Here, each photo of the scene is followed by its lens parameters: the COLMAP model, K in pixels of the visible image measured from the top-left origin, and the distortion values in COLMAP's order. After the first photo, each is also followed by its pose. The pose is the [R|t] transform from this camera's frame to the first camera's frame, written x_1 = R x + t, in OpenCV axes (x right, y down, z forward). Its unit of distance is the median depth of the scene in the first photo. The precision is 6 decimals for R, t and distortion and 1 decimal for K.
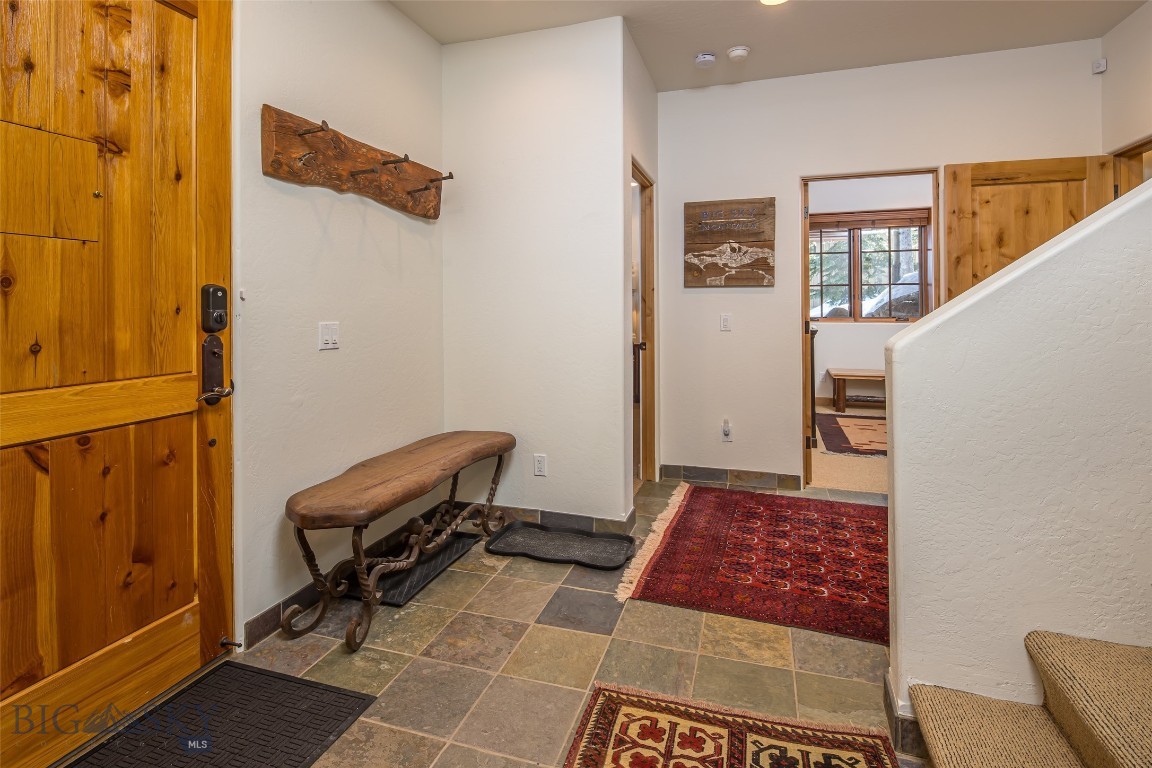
lens RADIAL K [[566.1, 0, 585.3], [0, 566.1, 311.7], [0, 0, 1]] dist [0.000801, 0.000147]
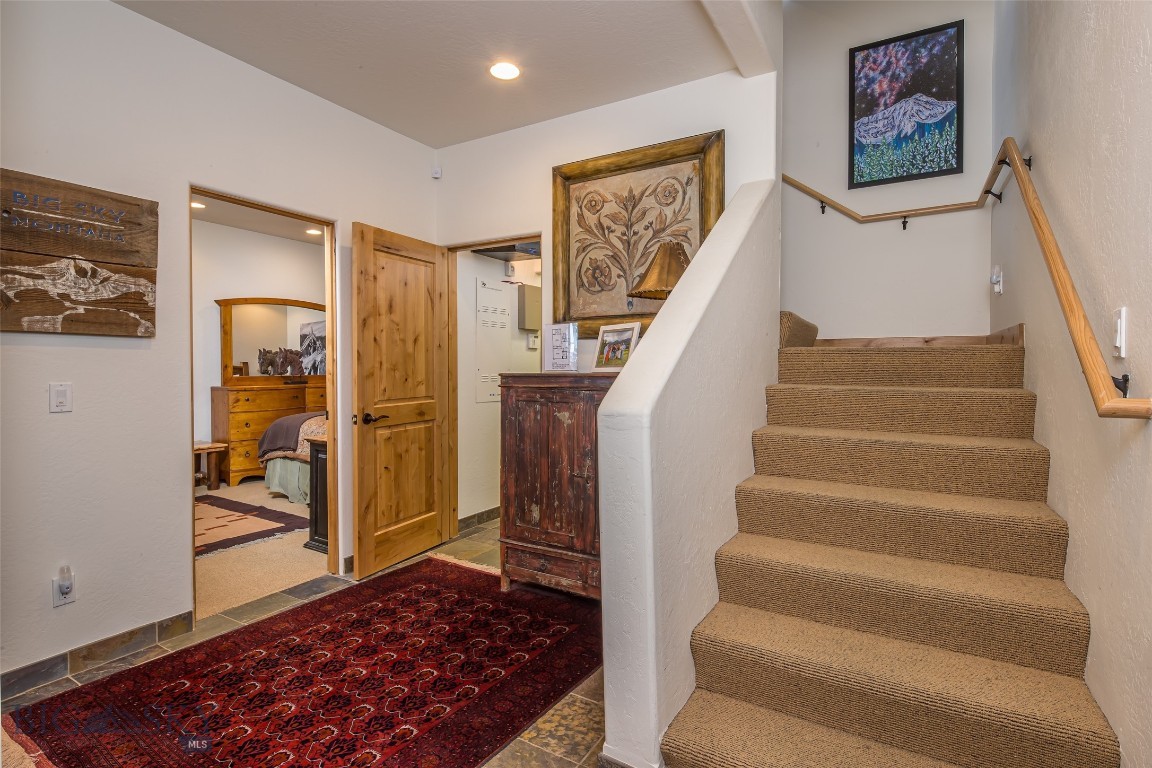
lens RADIAL K [[566.1, 0, 575.2], [0, 566.1, 375.0], [0, 0, 1]] dist [0.000801, 0.000147]
pose [[0.234915, -0.012014, 0.971942, -0.187786], [0.001599, 0.999927, 0.011973, -0.009628], [-0.972014, -0.001259, 0.234918, 0.371289]]
